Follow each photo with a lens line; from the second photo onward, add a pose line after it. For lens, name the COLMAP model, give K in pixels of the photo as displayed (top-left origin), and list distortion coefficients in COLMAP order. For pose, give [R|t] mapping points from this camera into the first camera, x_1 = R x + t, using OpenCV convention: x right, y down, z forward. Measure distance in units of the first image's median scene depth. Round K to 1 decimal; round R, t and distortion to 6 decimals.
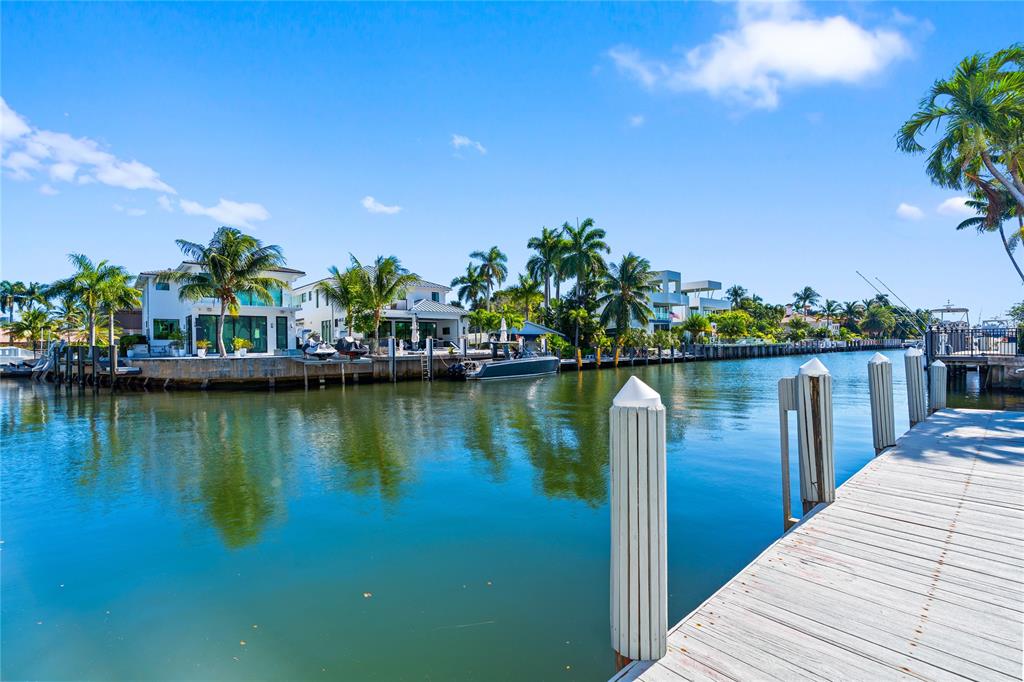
lens RADIAL K [[466.7, 0, 514.4], [0, 466.7, 338.4], [0, 0, 1]] dist [0.000027, 0.000268]
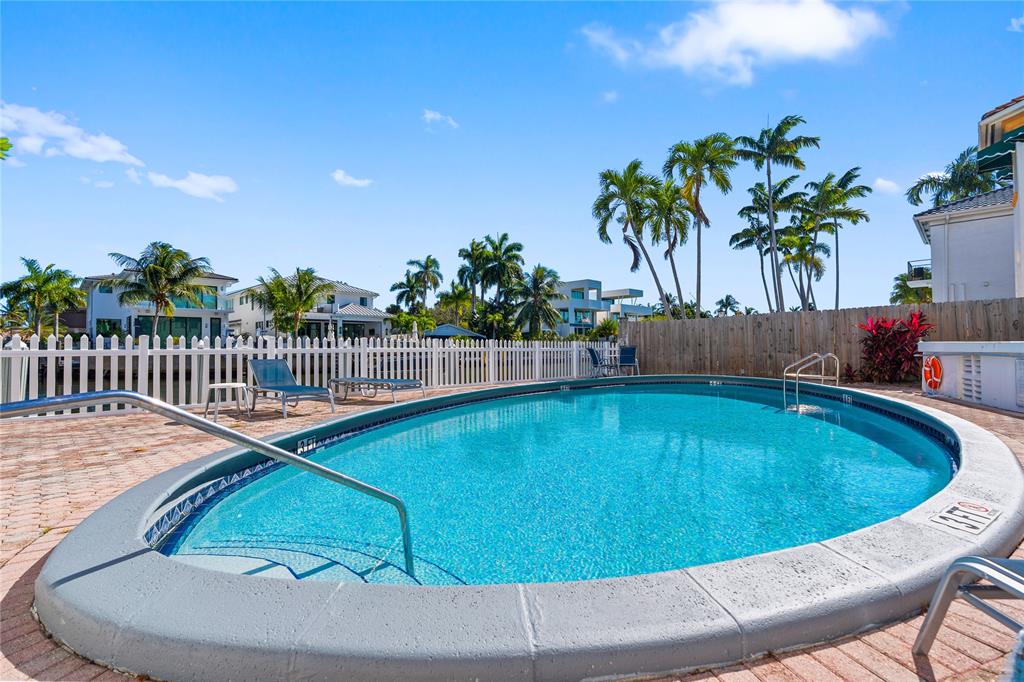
lens RADIAL K [[466.7, 0, 514.4], [0, 466.7, 338.4], [0, 0, 1]] dist [0.000027, 0.000268]
pose [[0.997925, 0.007745, 0.063923, 0.109523], [-0.007381, 0.999955, -0.005935, 0.003339], [-0.063966, 0.005451, 0.997937, -0.127600]]
